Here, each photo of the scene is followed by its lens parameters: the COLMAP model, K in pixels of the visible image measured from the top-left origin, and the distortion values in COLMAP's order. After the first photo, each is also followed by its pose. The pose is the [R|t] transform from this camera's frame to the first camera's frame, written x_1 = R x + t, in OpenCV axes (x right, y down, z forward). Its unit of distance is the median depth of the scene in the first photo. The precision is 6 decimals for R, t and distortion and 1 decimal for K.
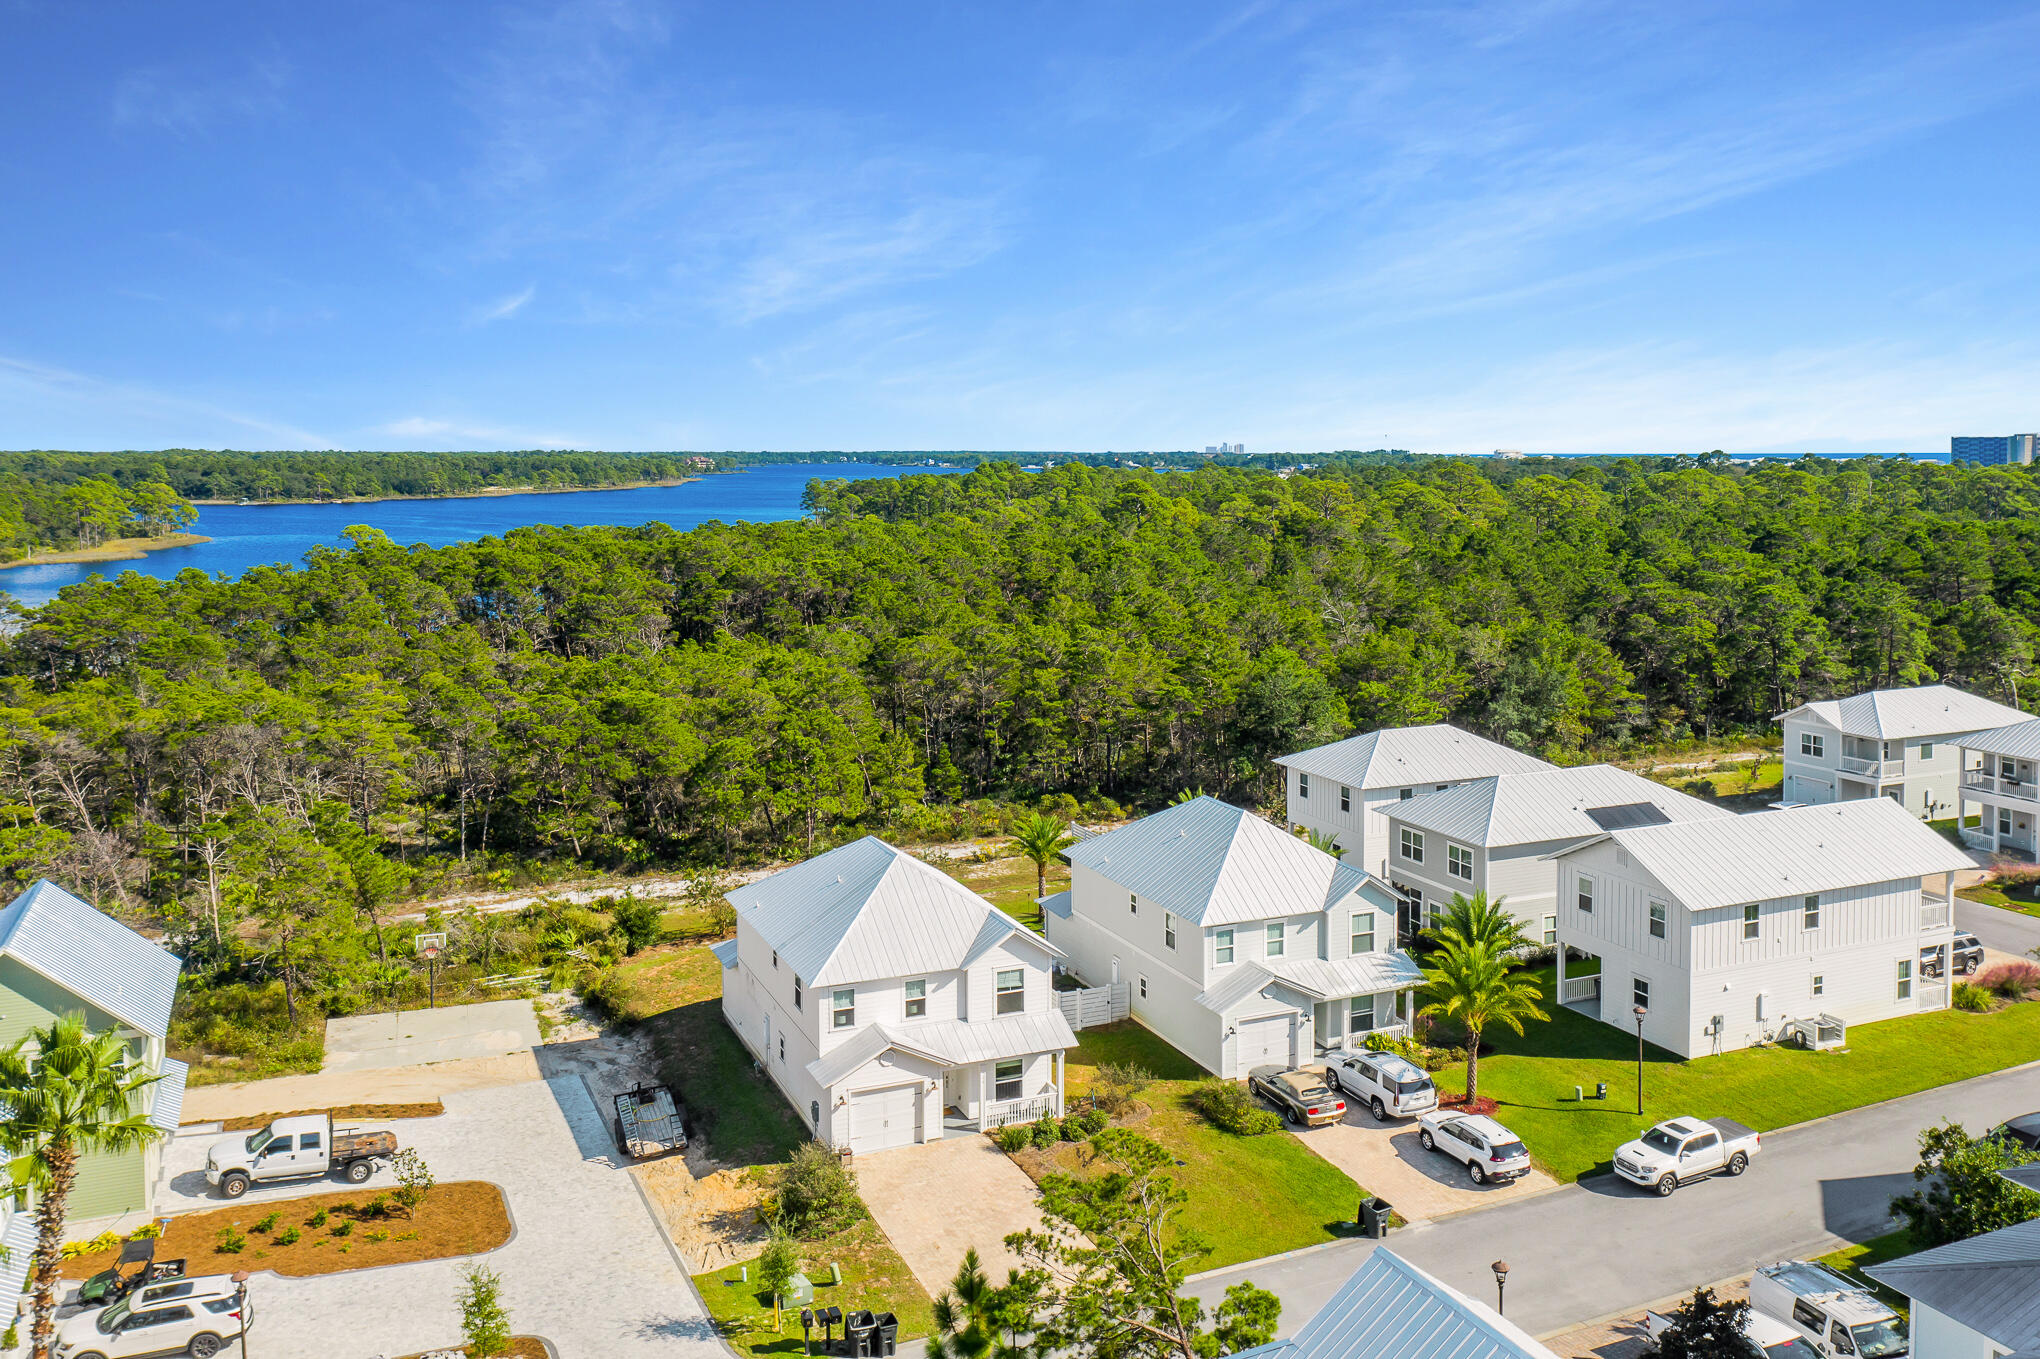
lens RADIAL K [[1643.4, 0, 1013.1], [0, 1643.4, 685.2], [0, 0, 1]] dist [-0.019688, -0.004711]
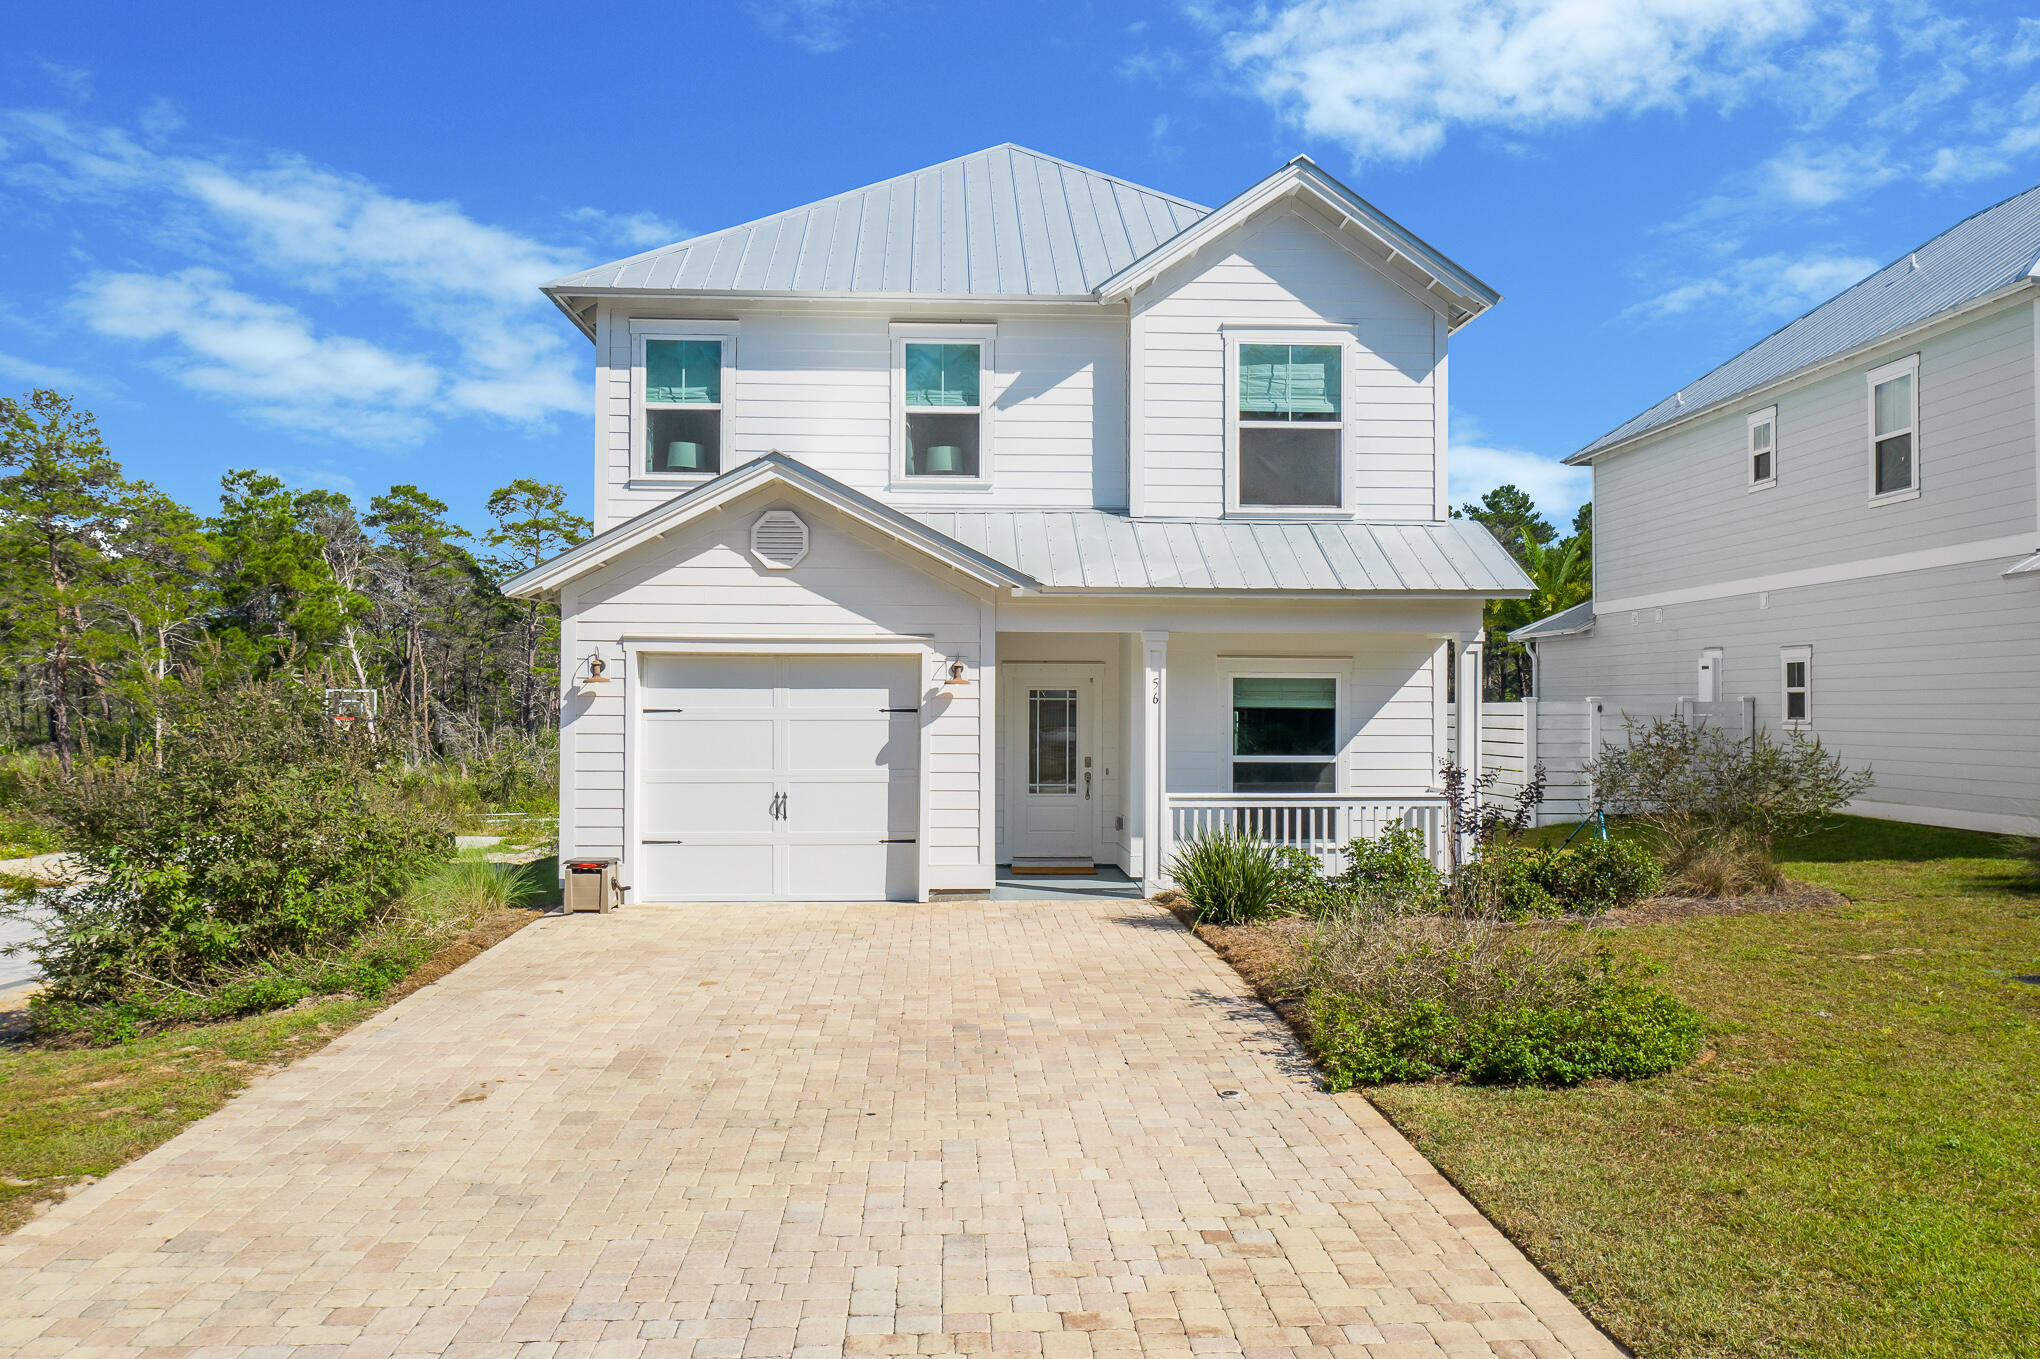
lens RADIAL K [[1627.8, 0, 1020.0], [0, 1627.8, 679.5], [0, 0, 1]] dist [-0.015998, -0.001863]
pose [[0.939197, 0.006212, -0.343322, 0.052218], [-0.063813, 0.985577, -0.156735, 0.283789], [0.337396, 0.169113, 0.926048, 0.754201]]
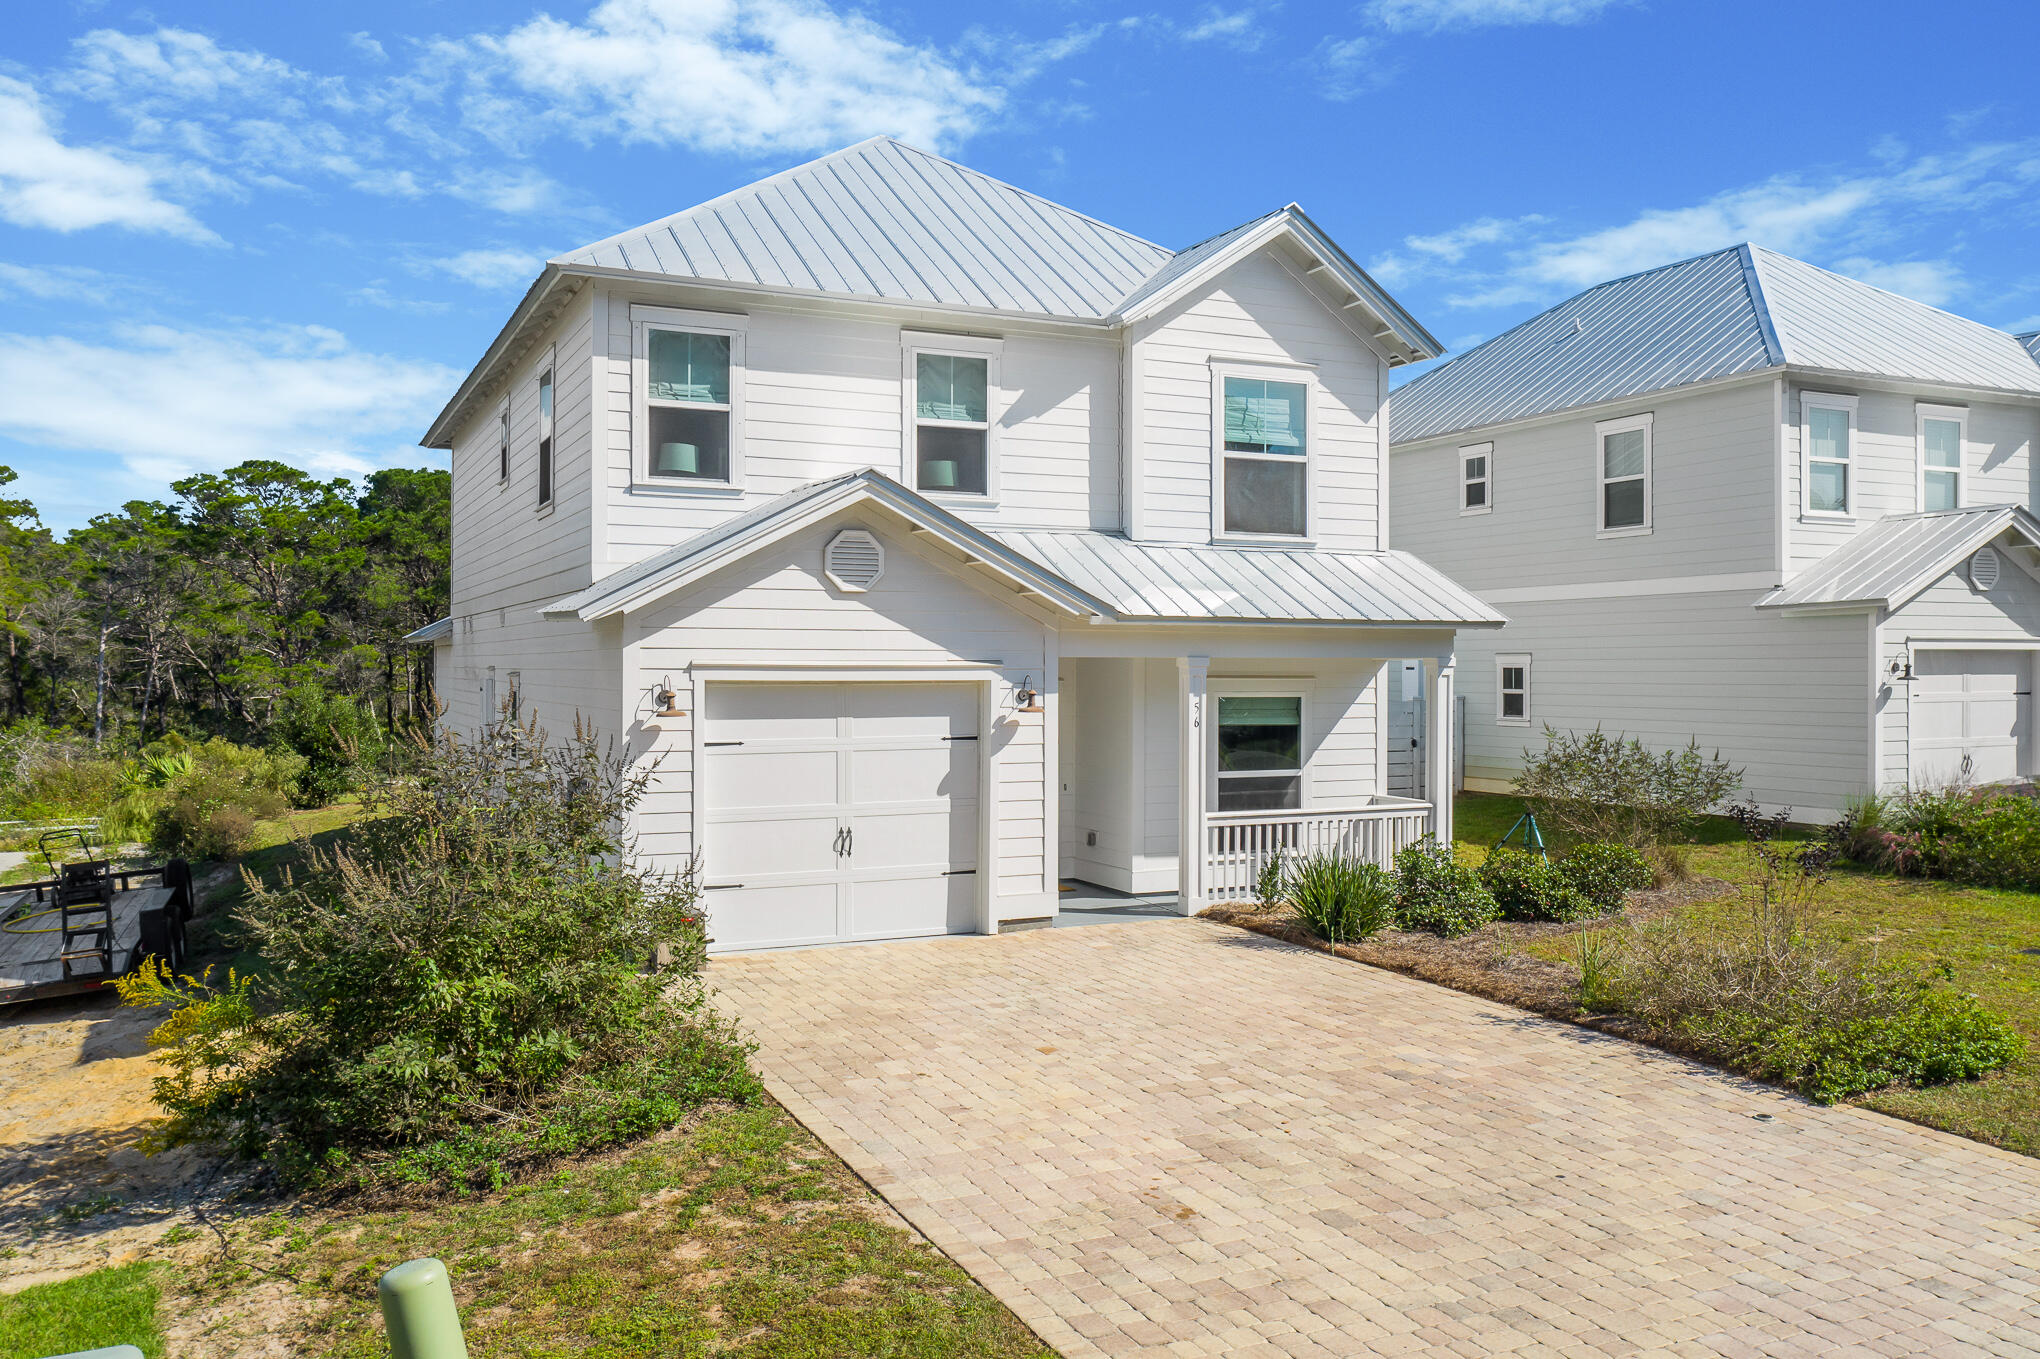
lens RADIAL K [[1636.2, 0, 1020.0], [0, 1636.2, 679.5], [0, 0, 1]] dist [-0.026172, -0.003649]
pose [[0.998933, 0.009651, 0.045171, -0.060730], [-0.002986, 0.989376, -0.145350, 0.276736], [-0.046094, 0.145060, 0.988349, 0.736243]]
